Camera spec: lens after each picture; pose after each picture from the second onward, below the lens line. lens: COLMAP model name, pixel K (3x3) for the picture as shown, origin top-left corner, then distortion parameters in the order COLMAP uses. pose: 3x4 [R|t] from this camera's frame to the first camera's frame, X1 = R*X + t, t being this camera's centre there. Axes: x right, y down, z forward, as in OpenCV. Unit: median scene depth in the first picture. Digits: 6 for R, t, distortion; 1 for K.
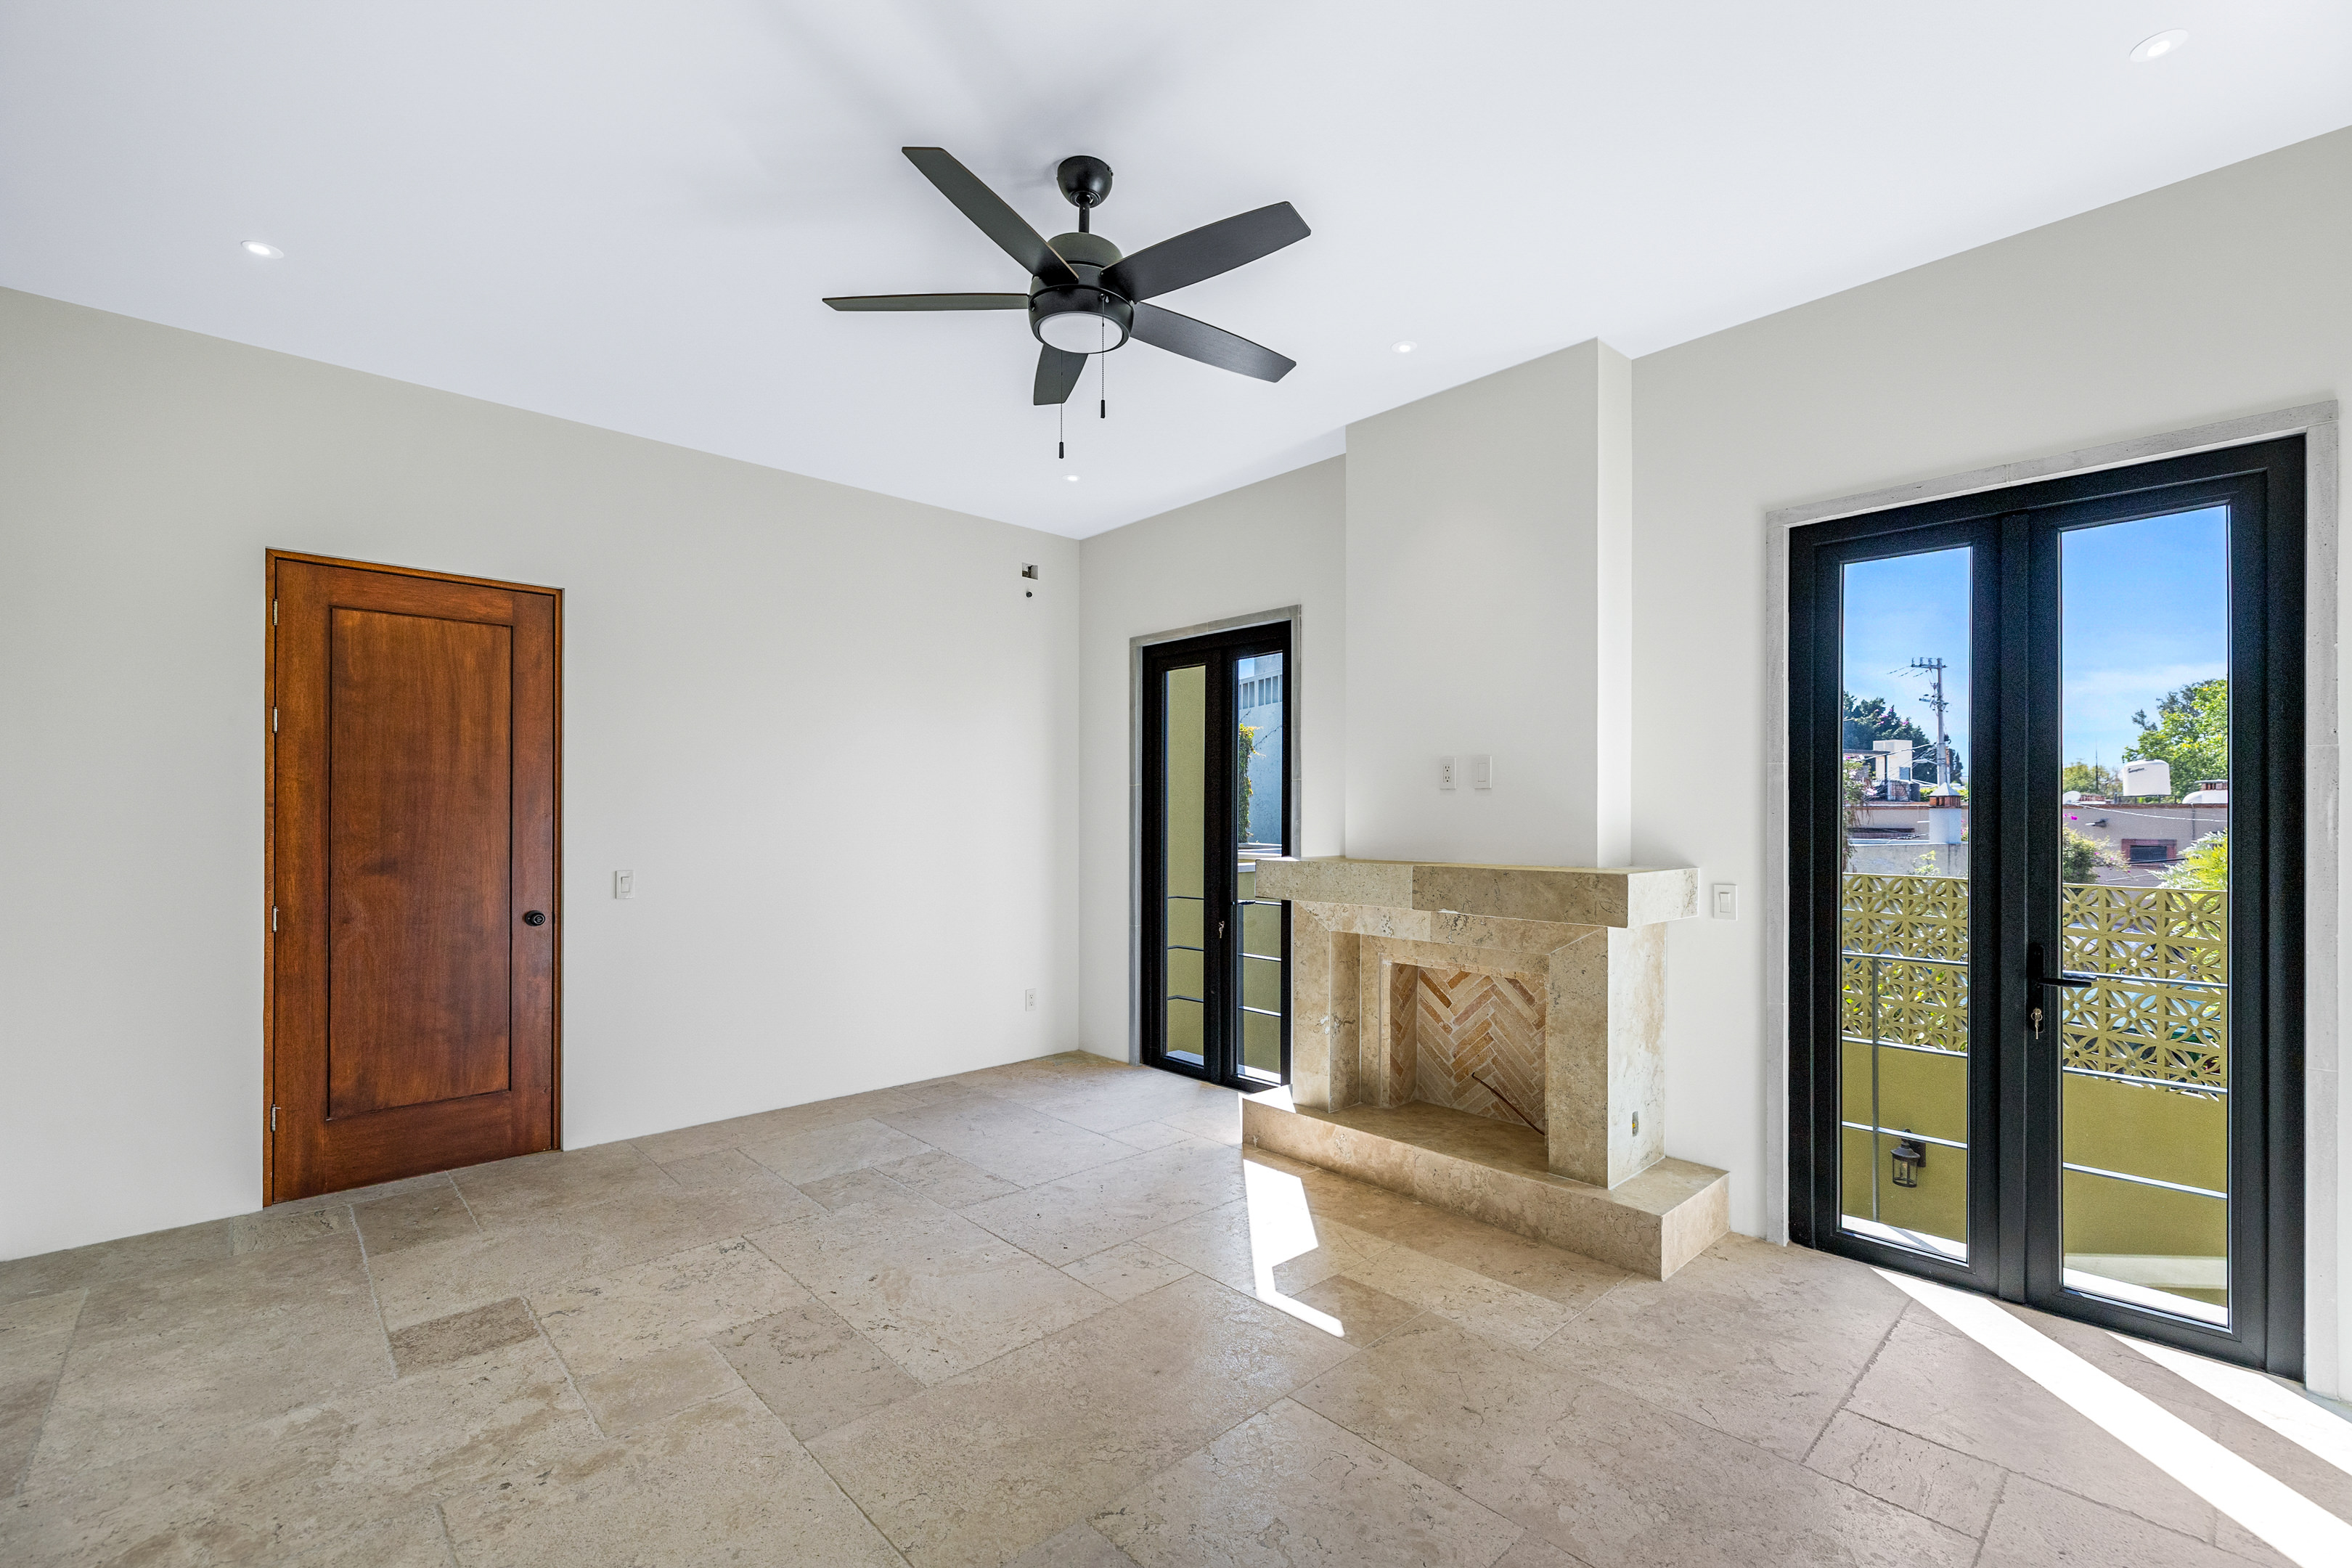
lens RADIAL K [[997.6, 0, 1187.6], [0, 997.6, 836.1], [0, 0, 1]] dist [0.001808, 0.000437]
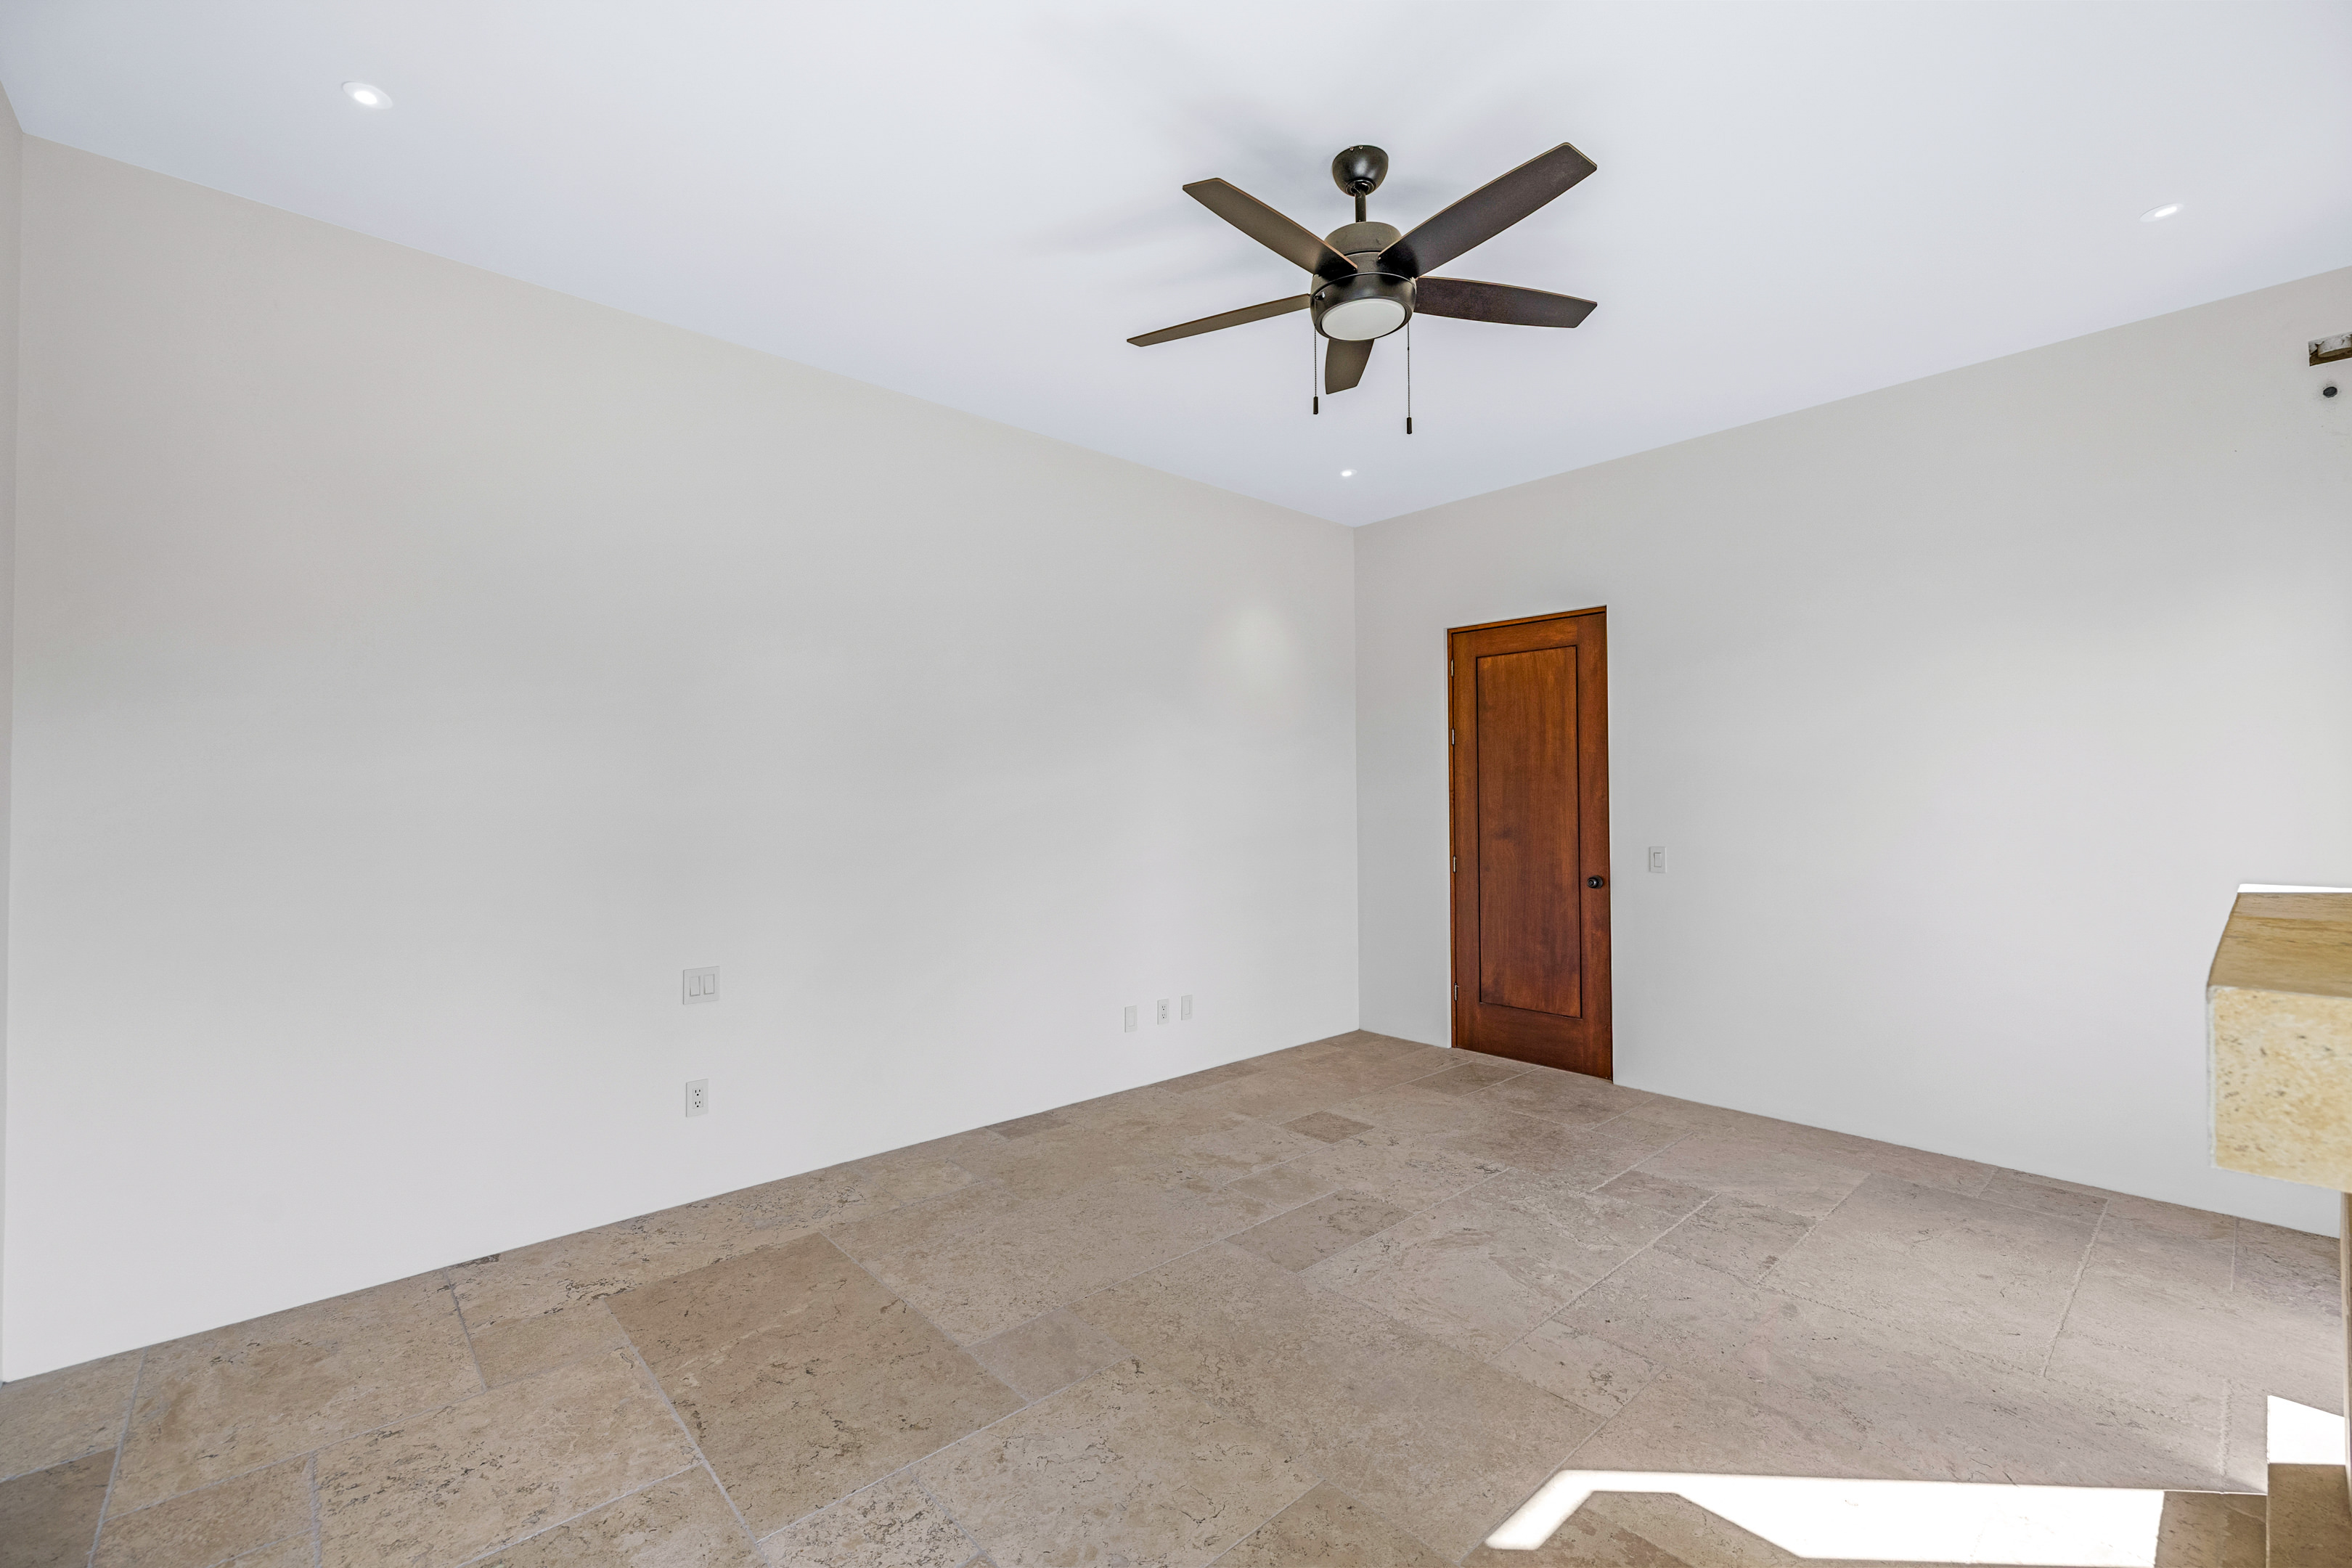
lens RADIAL K [[997.6, 0, 1183.1], [0, 997.6, 798.3], [0, 0, 1]] dist [0.001808, 0.000437]
pose [[-0.022022, -0.001397, -0.999757, 0.633943], [-0.014720, 0.999891, -0.001073, -0.011649], [0.999649, 0.014693, -0.022040, 0.590537]]
